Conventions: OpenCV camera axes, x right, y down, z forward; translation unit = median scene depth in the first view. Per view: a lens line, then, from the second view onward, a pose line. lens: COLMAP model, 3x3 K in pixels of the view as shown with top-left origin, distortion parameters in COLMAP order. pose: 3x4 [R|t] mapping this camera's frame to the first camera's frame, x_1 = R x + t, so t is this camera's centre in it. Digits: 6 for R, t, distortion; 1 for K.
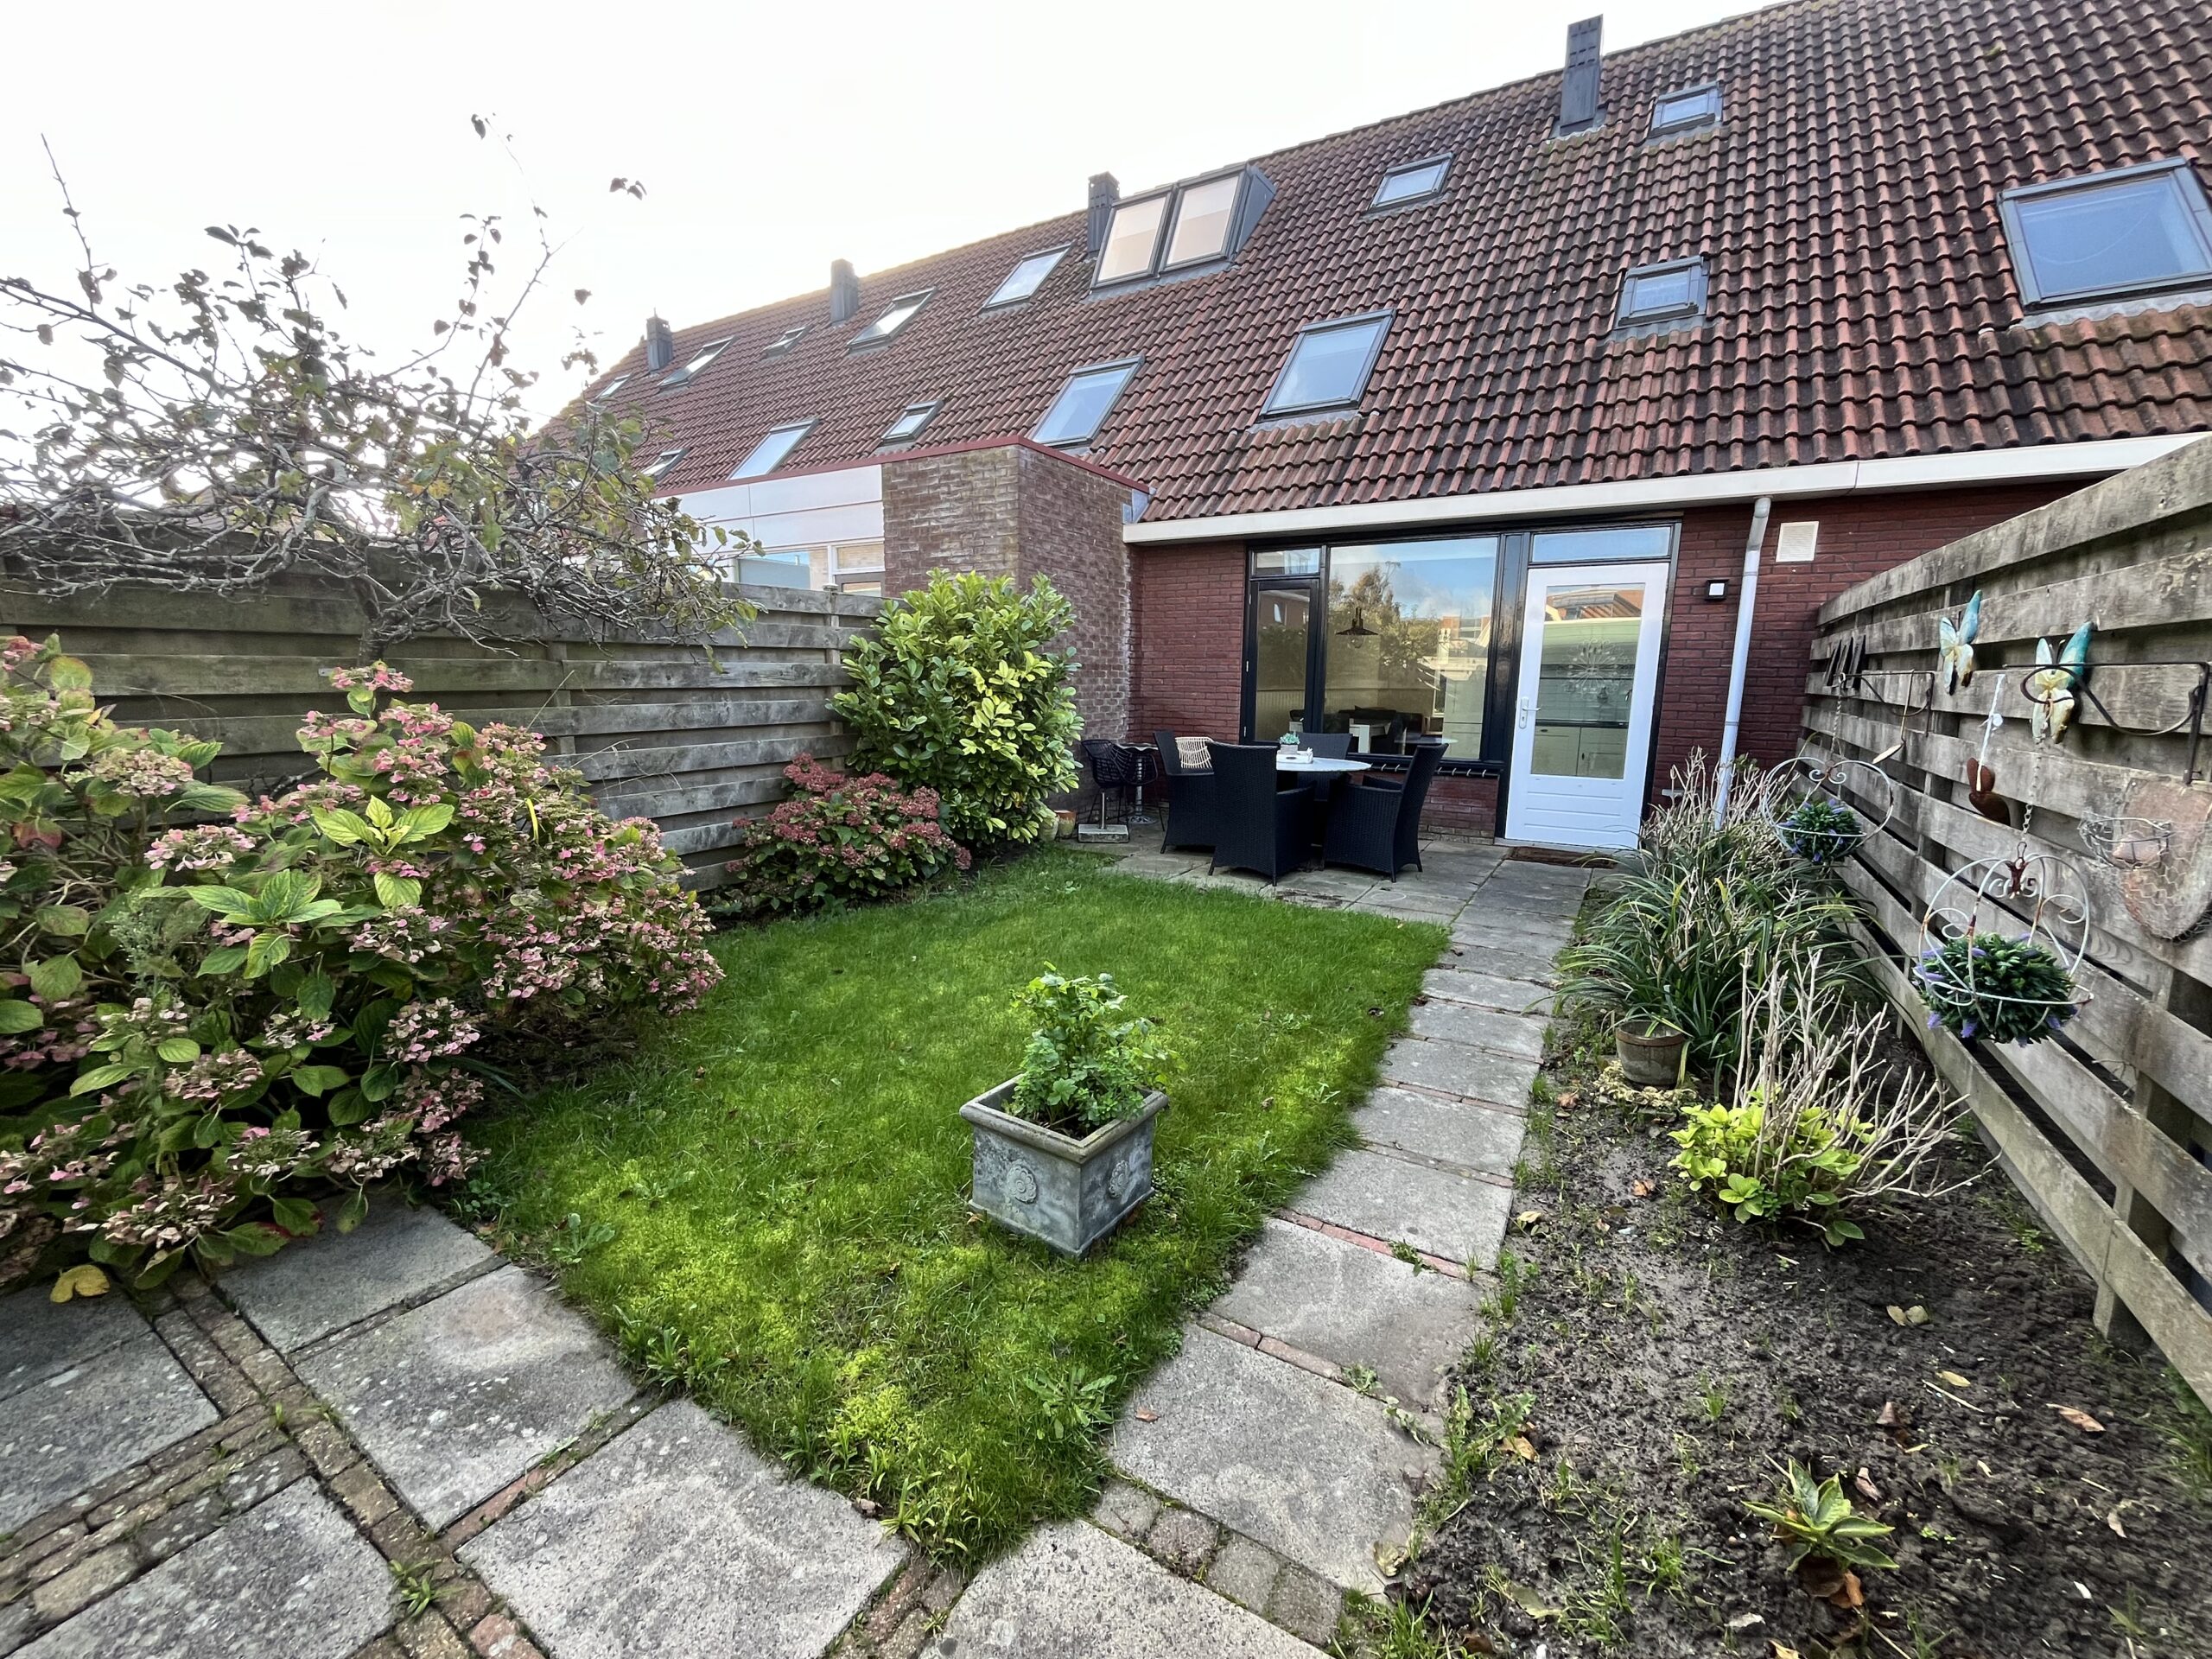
lens RADIAL K [[894.8, 0, 1101.6], [0, 894.8, 826.4], [0, 0, 1]] dist [-0.003603, 0.000040]
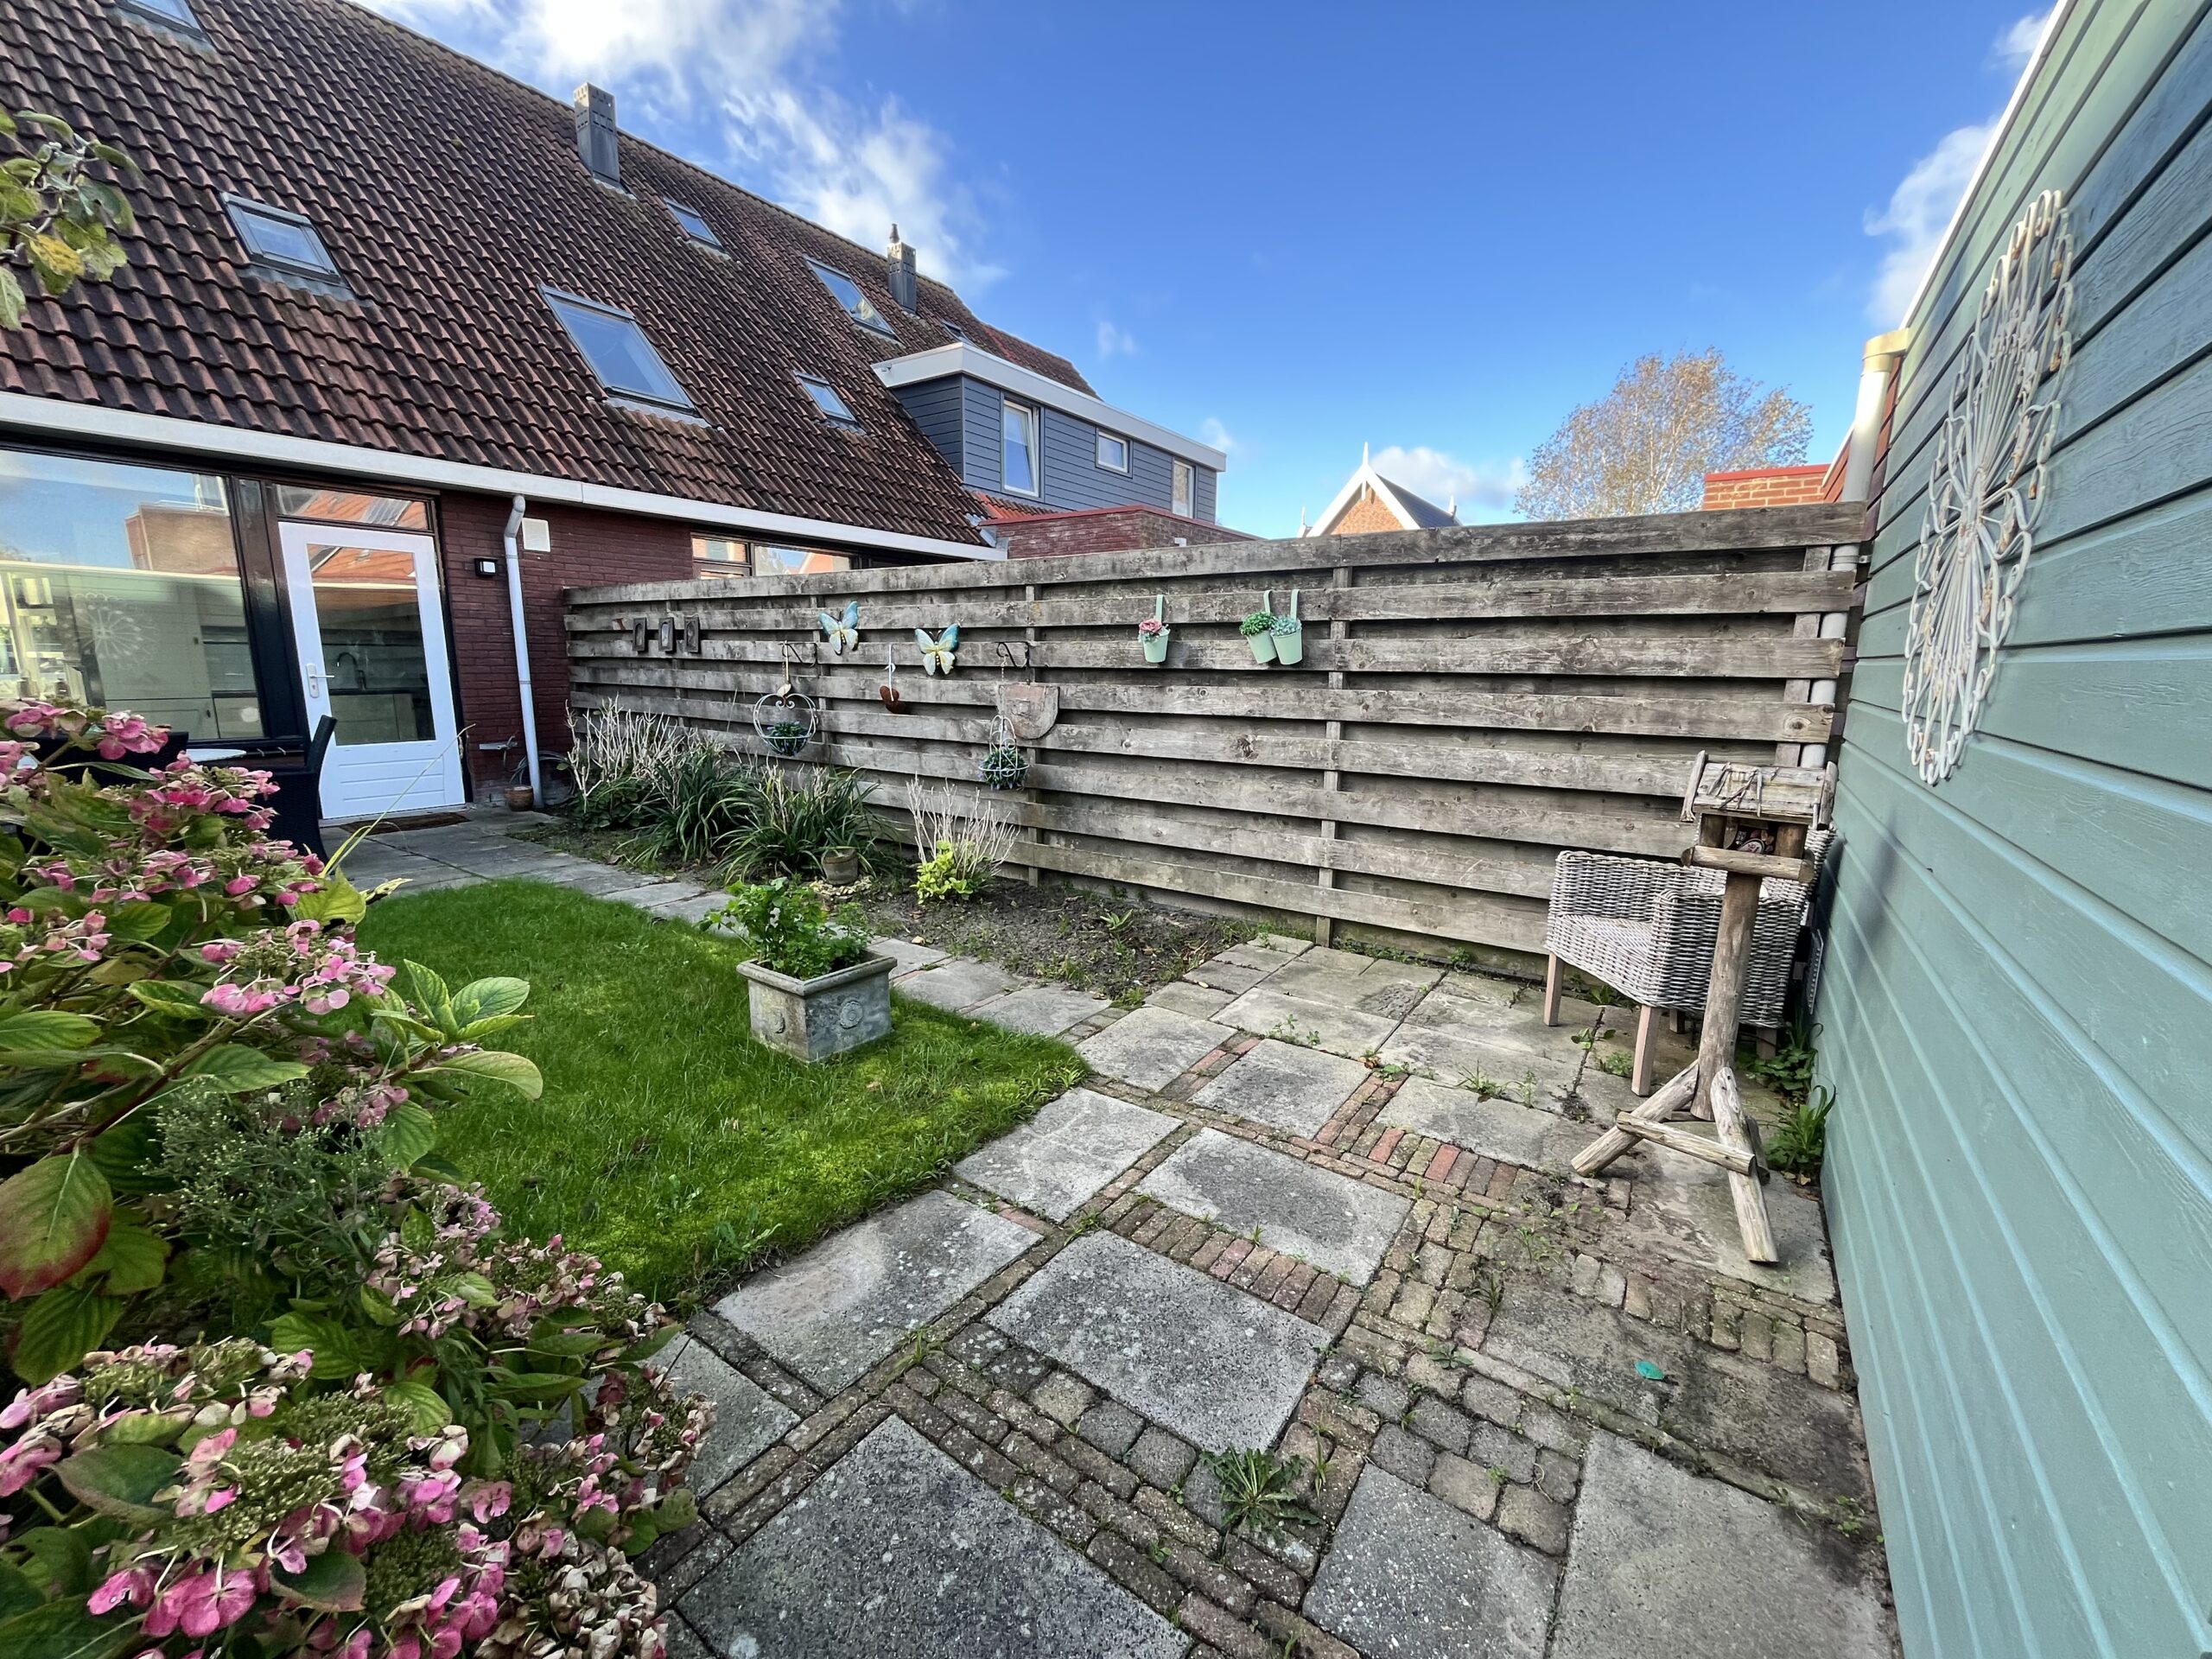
lens RADIAL K [[894.8, 0, 1099.2], [0, 894.8, 827.4], [0, 0, 1]] dist [-0.003603, 0.000040]
pose [[0.069439, -0.193869, 0.978567, -0.500796], [0.155746, 0.971013, 0.181321, -0.025971], [-0.985353, 0.139818, 0.097621, 0.165956]]
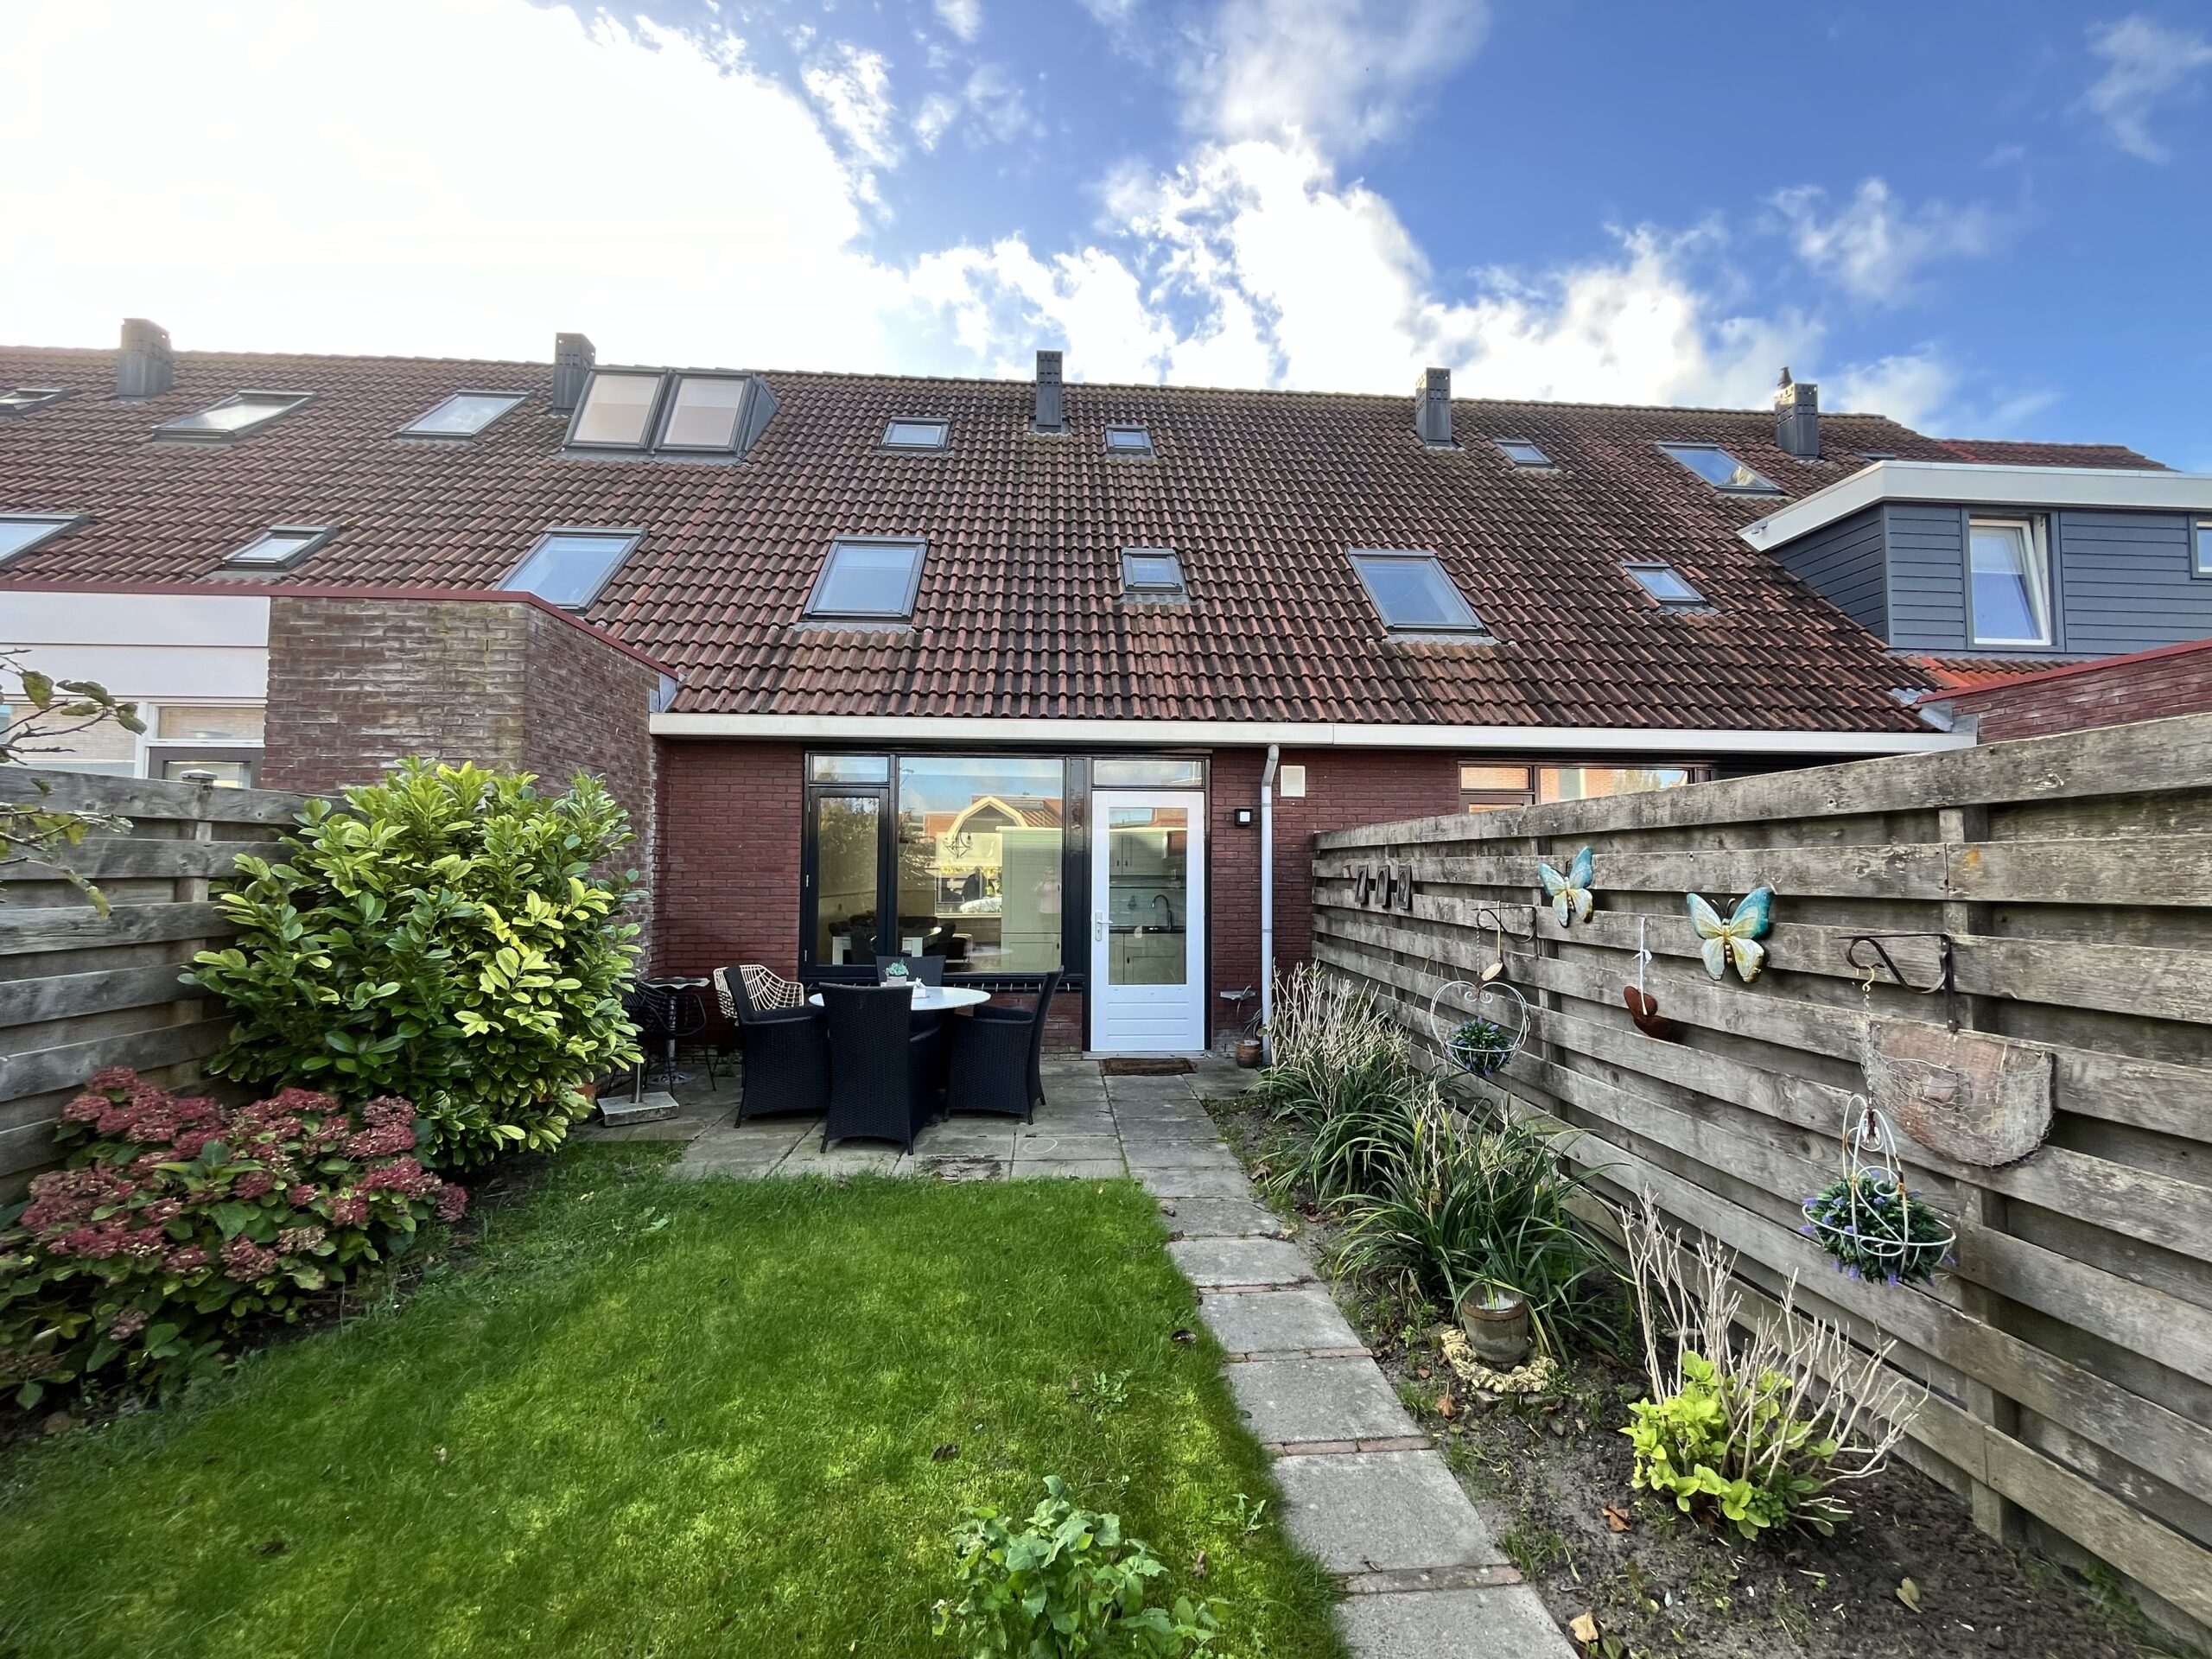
lens RADIAL K [[894.8, 0, 1102.1], [0, 894.8, 828.9], [0, 0, 1]] dist [-0.003603, 0.000040]
pose [[0.825154, 0.020739, 0.564527, -0.136355], [0.097506, 0.979098, -0.178491, -0.064675], [-0.556430, 0.202327, 0.805884, 0.179866]]
